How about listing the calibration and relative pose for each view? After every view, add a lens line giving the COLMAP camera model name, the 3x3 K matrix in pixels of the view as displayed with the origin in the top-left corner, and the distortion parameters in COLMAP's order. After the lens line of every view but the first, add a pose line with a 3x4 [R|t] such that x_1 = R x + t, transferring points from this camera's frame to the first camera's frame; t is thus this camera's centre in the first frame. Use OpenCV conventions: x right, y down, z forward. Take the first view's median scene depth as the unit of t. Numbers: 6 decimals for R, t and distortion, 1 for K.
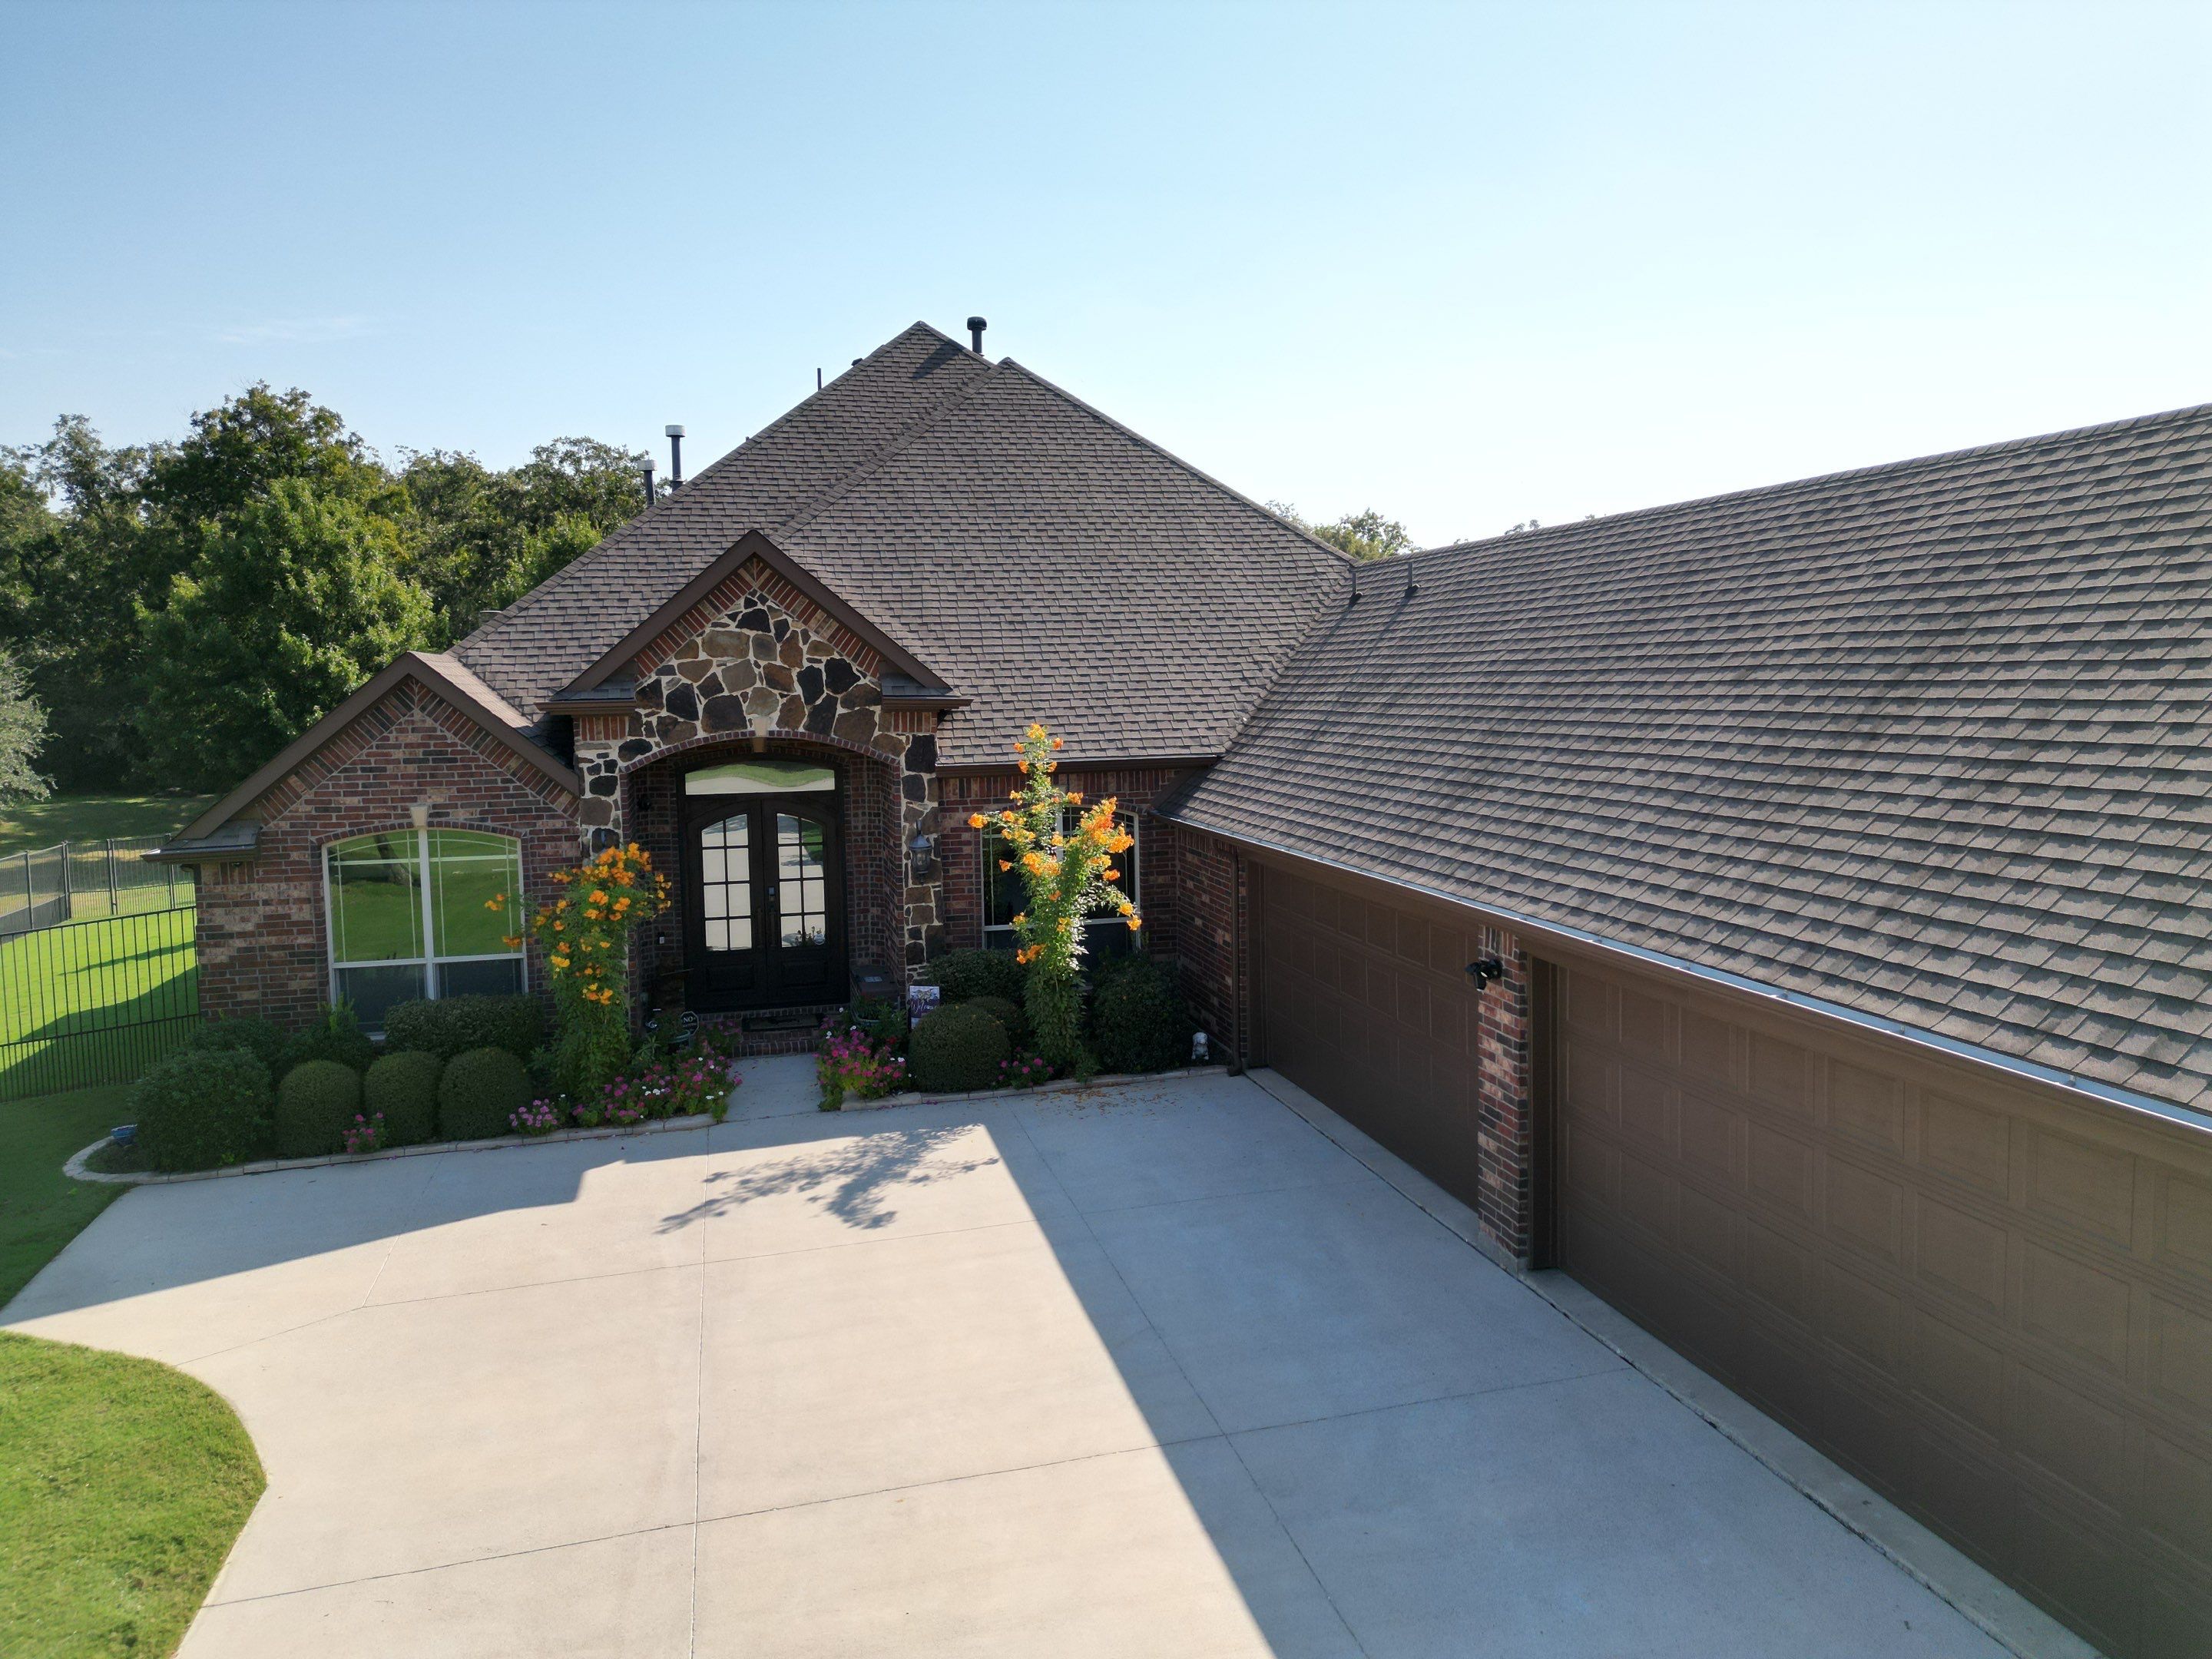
lens RADIAL K [[1563.2, 0, 1106.0], [0, 1563.2, 829.5], [0, 0, 1]] dist [0.012443, -0.000076]
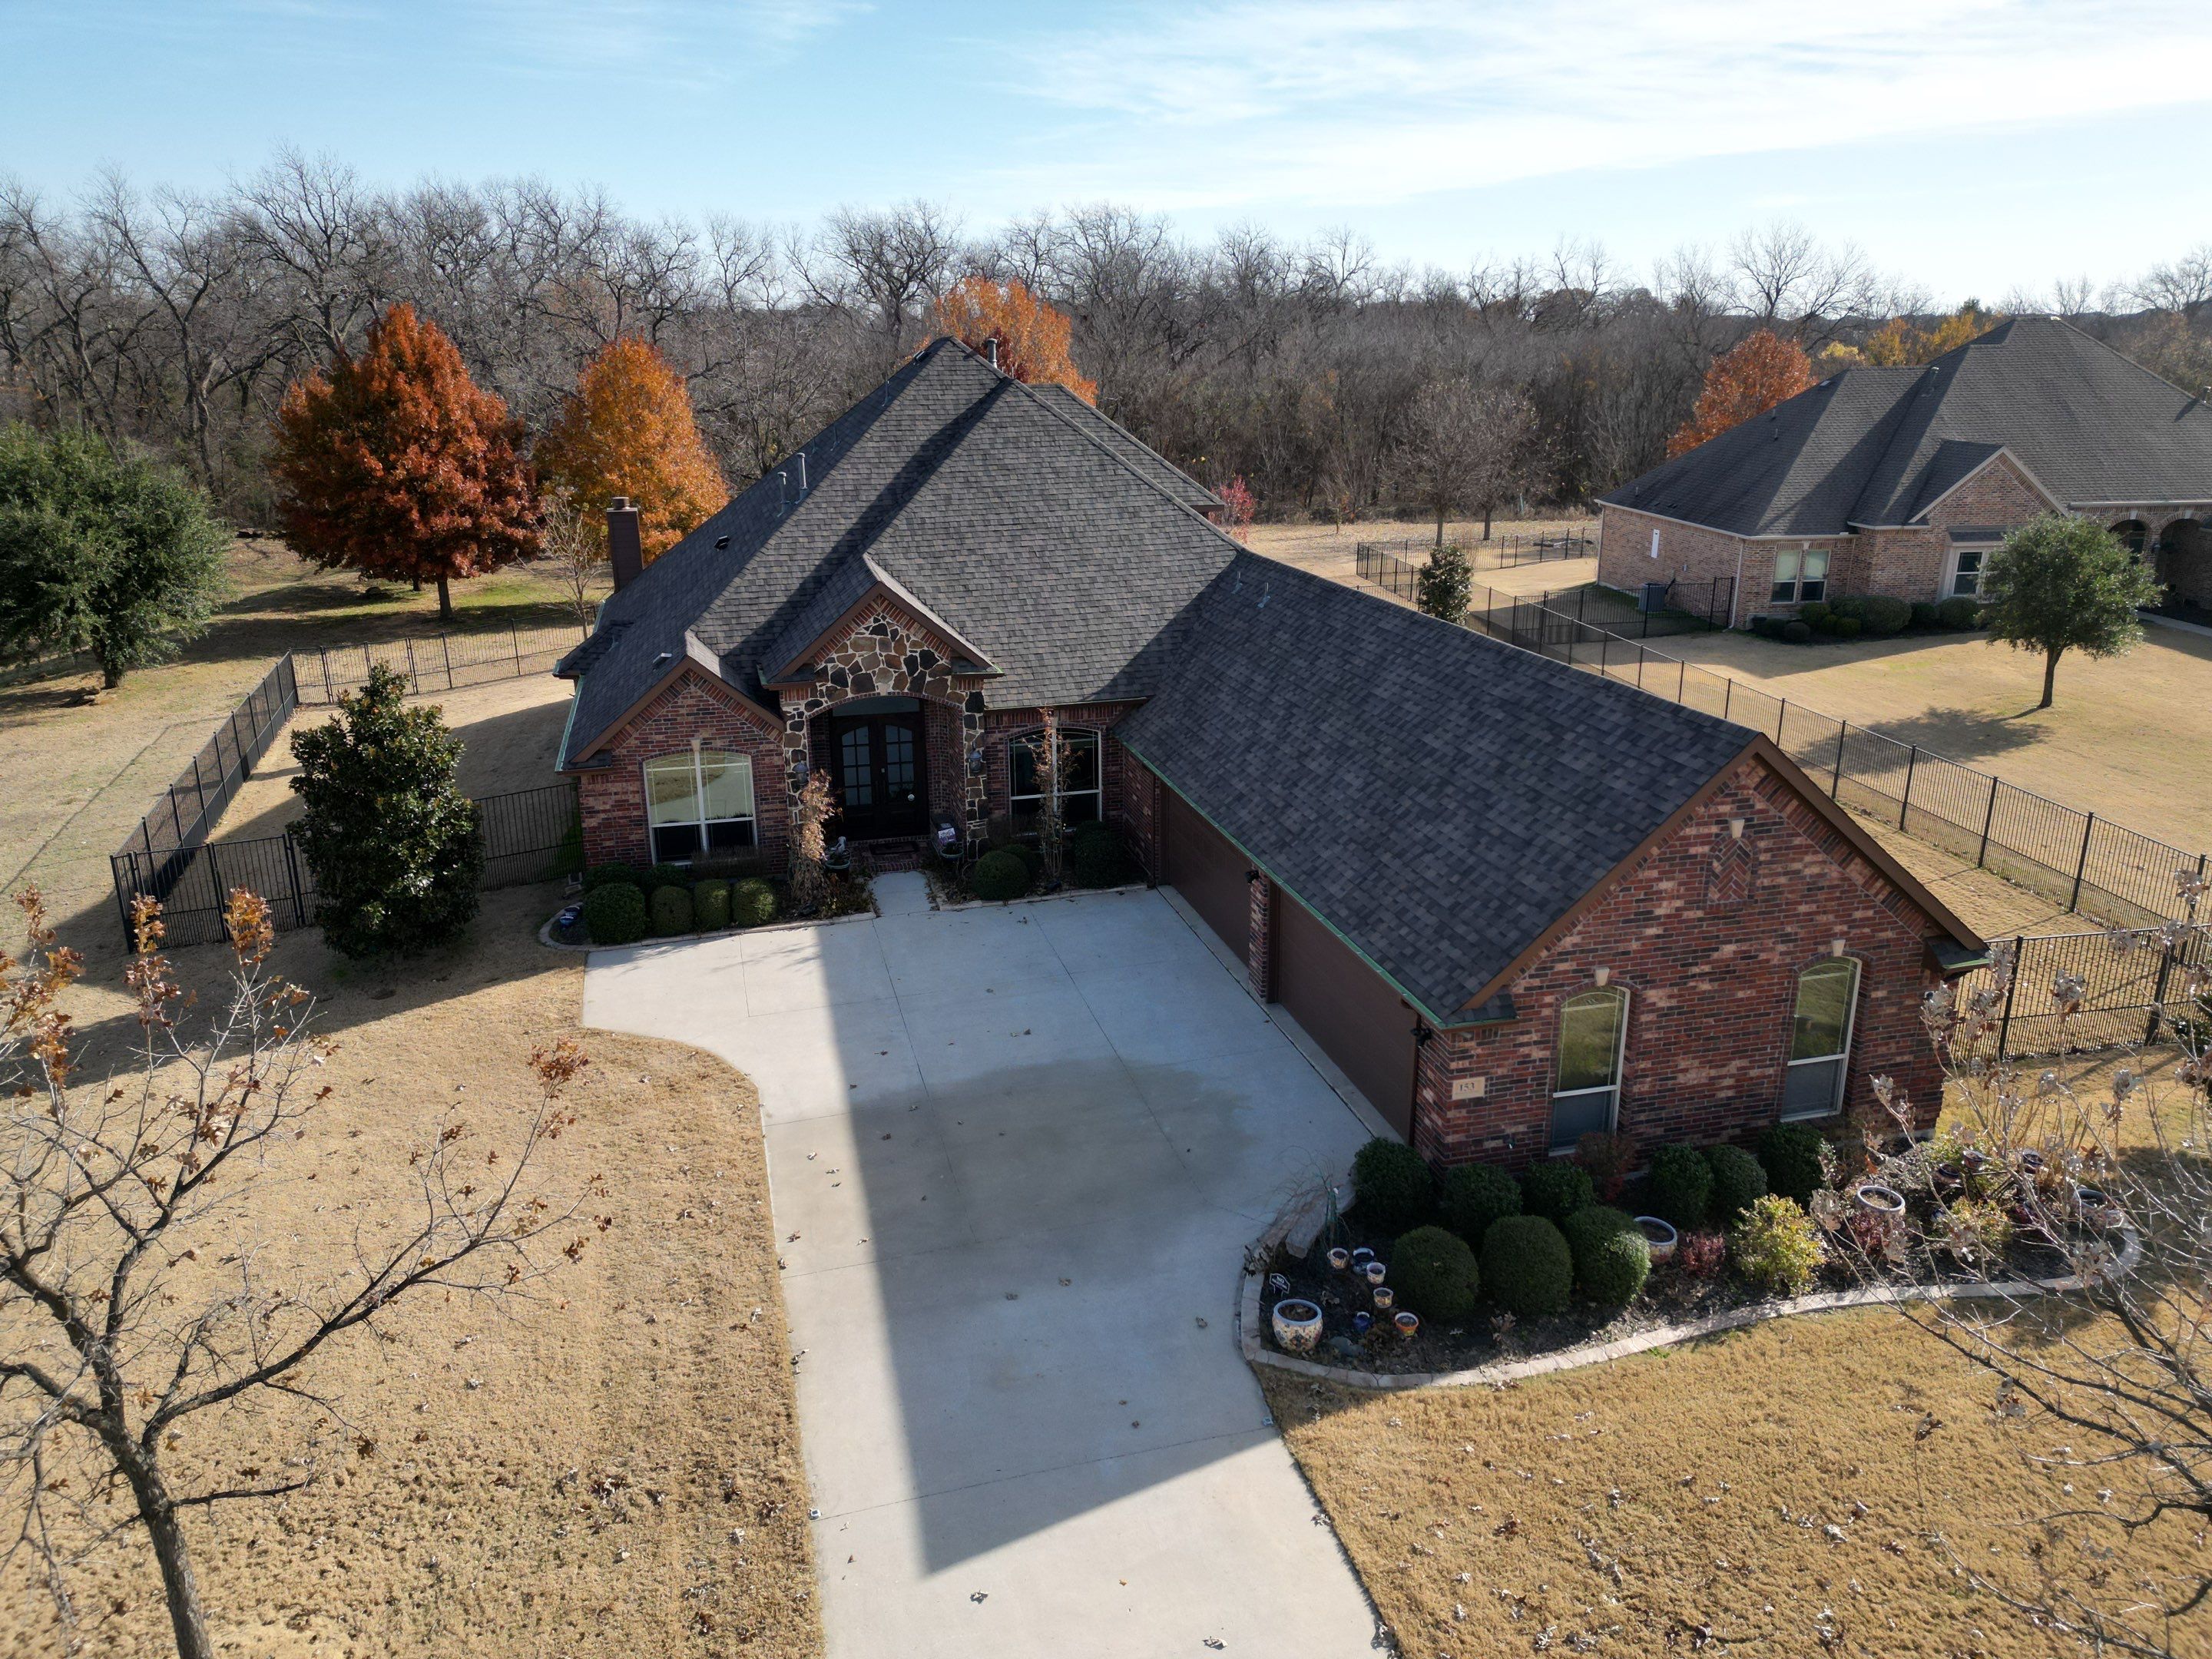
lens RADIAL K [[1563.2, 0, 1106.0], [0, 1563.2, 829.5], [0, 0, 1]] dist [0.012443, -0.000076]
pose [[0.999891, 0.005789, 0.013606, 0.004549], [-0.008483, 0.978267, 0.207176, -0.278591], [-0.012111, -0.207269, 0.978209, -0.745249]]
